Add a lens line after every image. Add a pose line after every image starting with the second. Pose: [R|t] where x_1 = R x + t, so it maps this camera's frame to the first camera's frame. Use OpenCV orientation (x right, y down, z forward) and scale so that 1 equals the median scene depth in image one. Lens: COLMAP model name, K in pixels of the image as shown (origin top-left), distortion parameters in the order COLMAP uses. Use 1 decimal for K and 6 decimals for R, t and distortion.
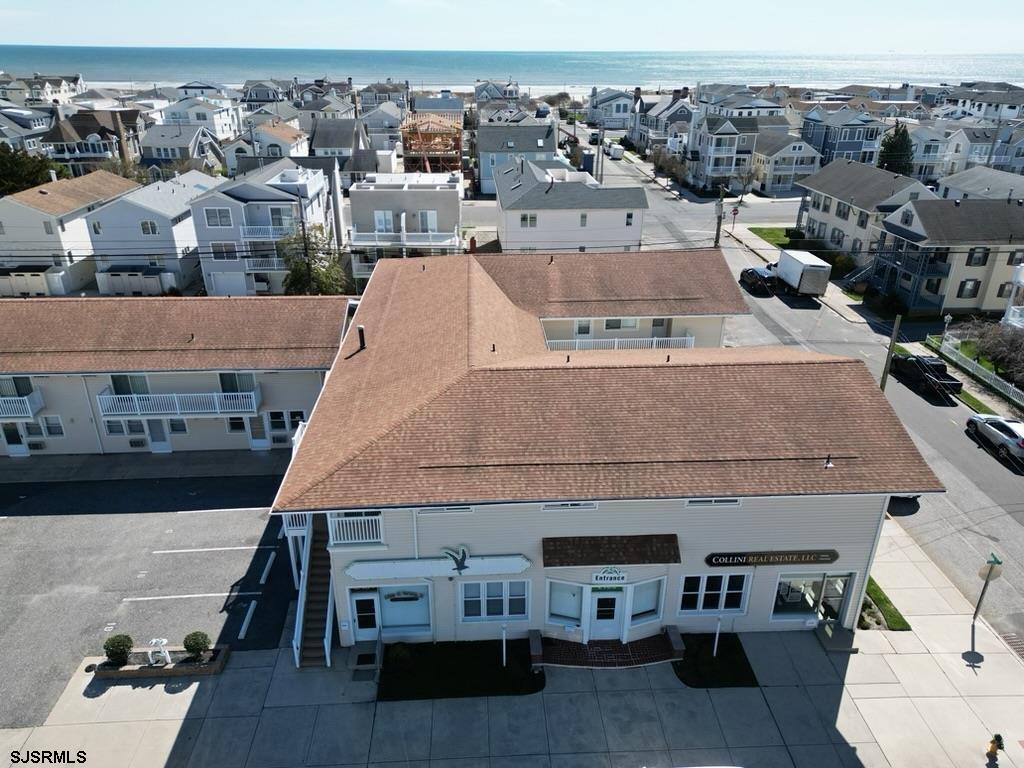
lens RADIAL K [[715.6, 0, 512.0], [0, 715.6, 384.0], [0, 0, 1]] dist [0.080919, -0.078080]
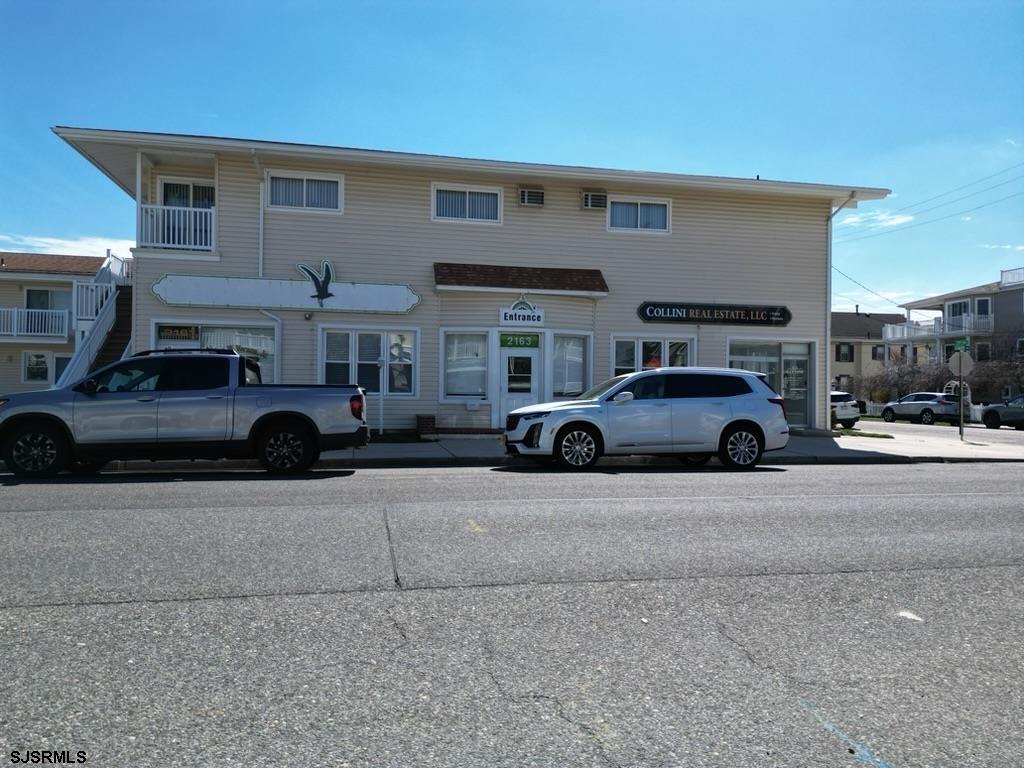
lens RADIAL K [[714.5, 0, 510.9], [0, 714.5, 385.9], [0, 0, 1]] dist [0.087733, -0.086755]
pose [[0.988602, 0.005567, 0.150451, 0.008517], [0.060330, 0.900923, -0.429764, 0.613291], [-0.137937, 0.433943, 0.890319, 0.326997]]
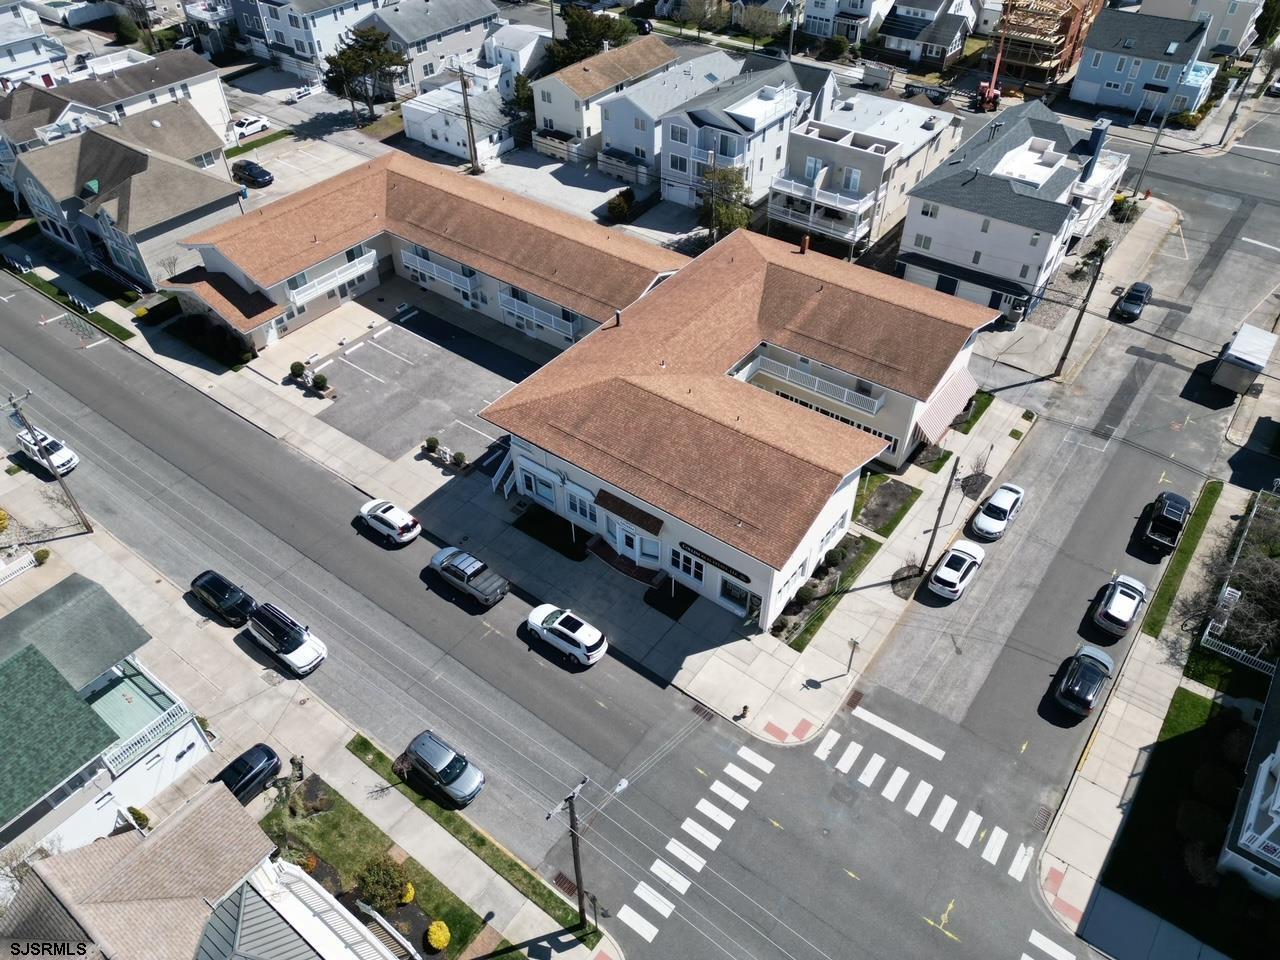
lens RADIAL K [[894.6, 0, 640.0], [0, 894.6, 480.0], [0, 0, 1]] dist [0.080919, -0.078080]
pose [[0.762789, 0.430768, -0.482278, 1.040322], [-0.261873, 0.887699, 0.378700, -0.582876], [0.591249, -0.162573, 0.789933, -0.577051]]
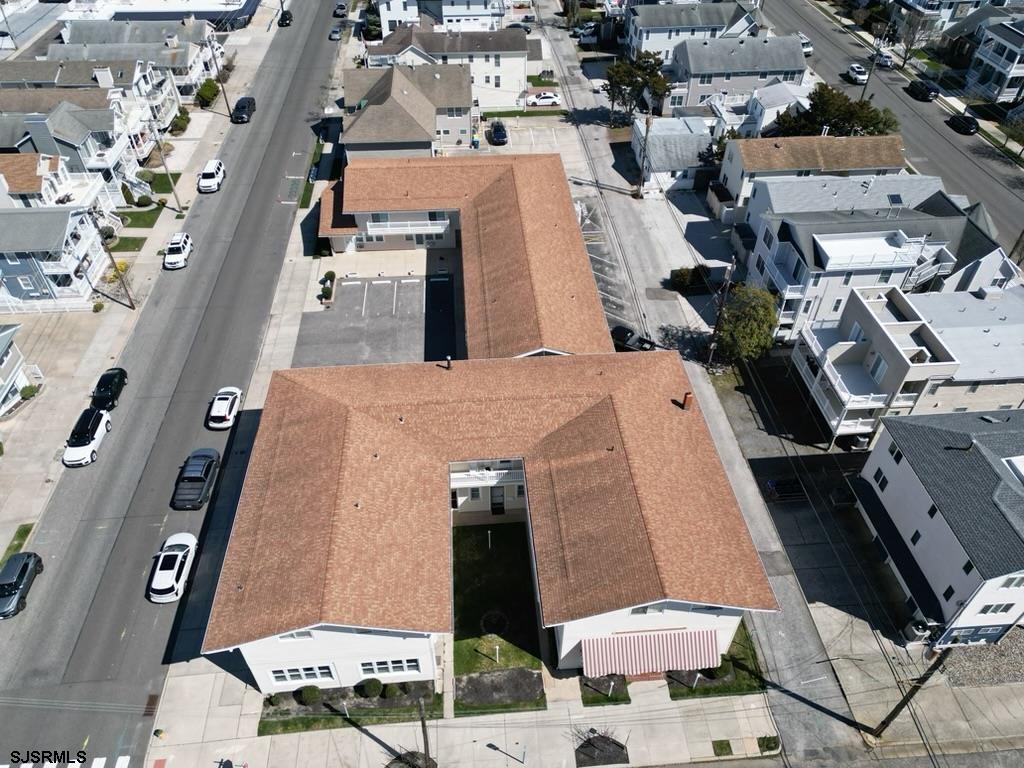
lens RADIAL K [[715.6, 0, 512.0], [0, 715.6, 384.0], [0, 0, 1]] dist [0.080919, -0.078080]
pose [[0.023016, 0.676376, -0.736197, 1.176443], [-0.422529, 0.673971, 0.605997, -1.258115], [0.906057, 0.297117, 0.301301, 0.824393]]
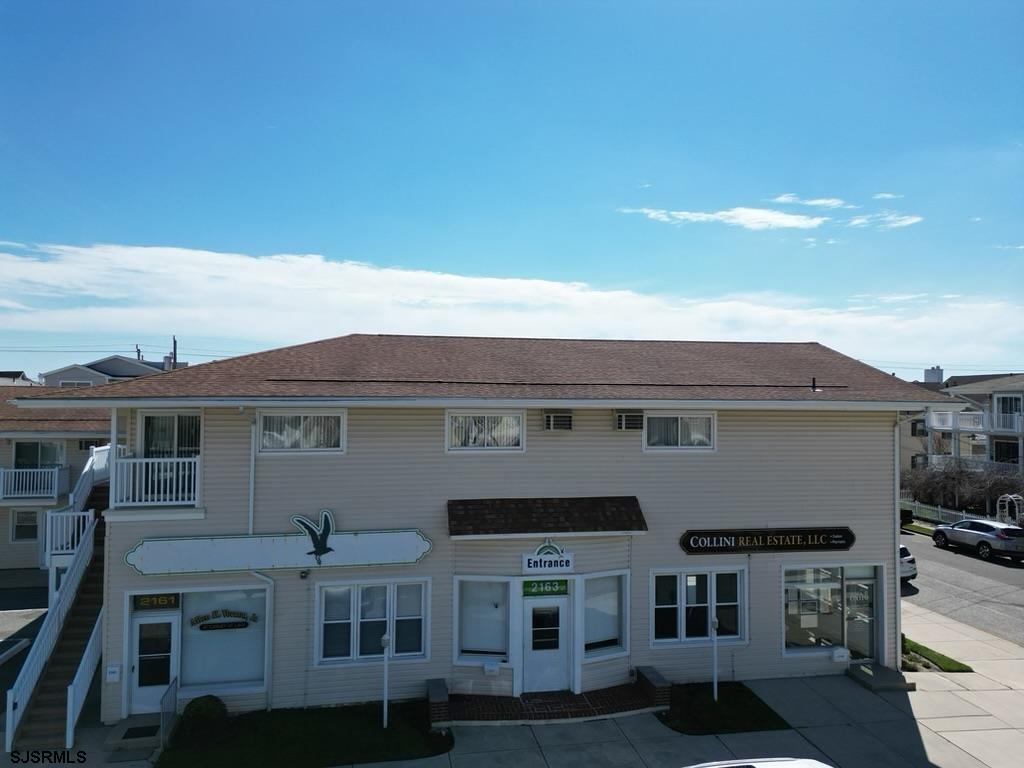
lens RADIAL K [[715.6, 0, 512.0], [0, 715.6, 384.0], [0, 0, 1]] dist [0.080919, -0.078080]
pose [[0.991677, 0.004111, 0.128684, 0.013954], [0.053305, 0.896696, -0.439426, 0.381320], [-0.117196, 0.442628, 0.889014, 0.309002]]
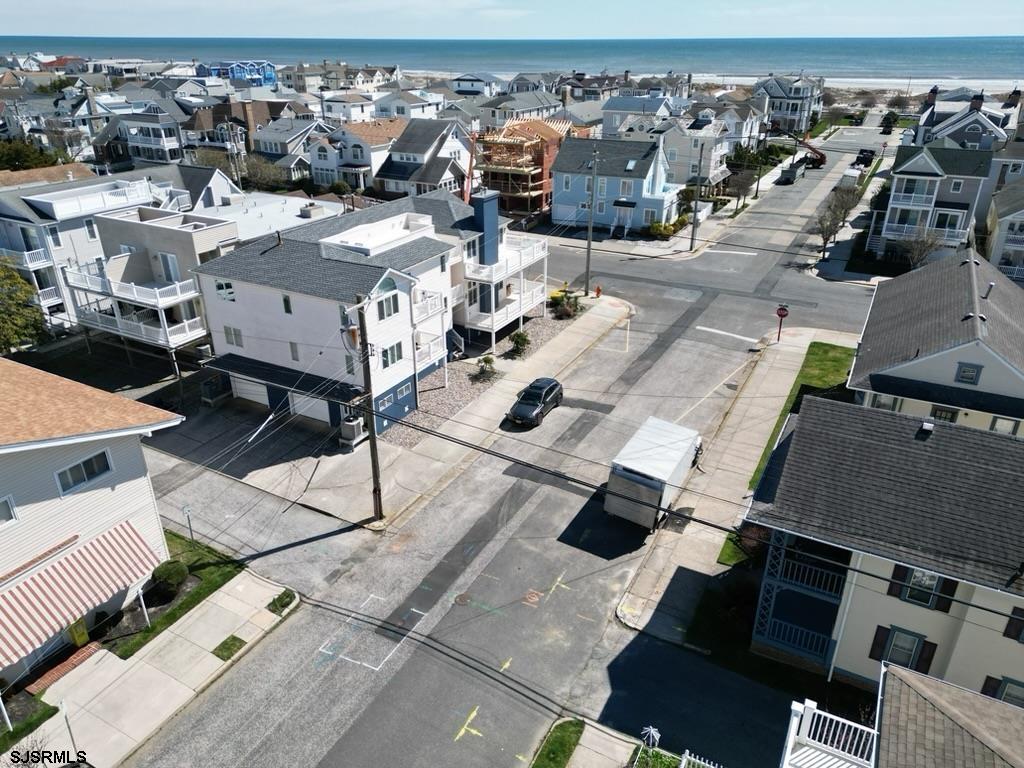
lens RADIAL K [[714.5, 0, 510.9], [0, 714.5, 385.9], [0, 0, 1]] dist [0.087733, -0.086755]
pose [[0.850469, 0.223774, -0.476053, 1.299752], [-0.217178, 0.973642, 0.069682, -0.540837], [0.479099, 0.044126, 0.876651, 1.186493]]
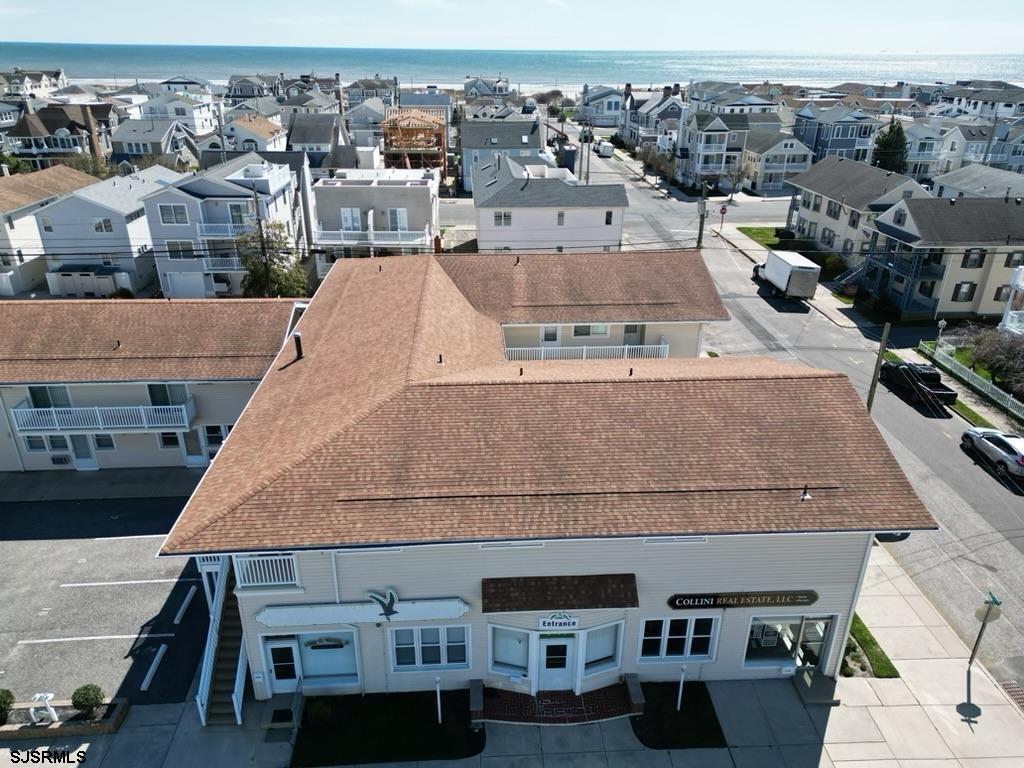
lens RADIAL K [[715.6, 0, 512.0], [0, 715.6, 384.0], [0, 0, 1]] dist [0.080919, -0.078080]
pose [[0.999987, 0.001504, 0.004959, 0.067904], [-0.001510, 0.999998, 0.001238, -0.022714], [-0.004957, -0.001245, 0.999987, 0.109818]]
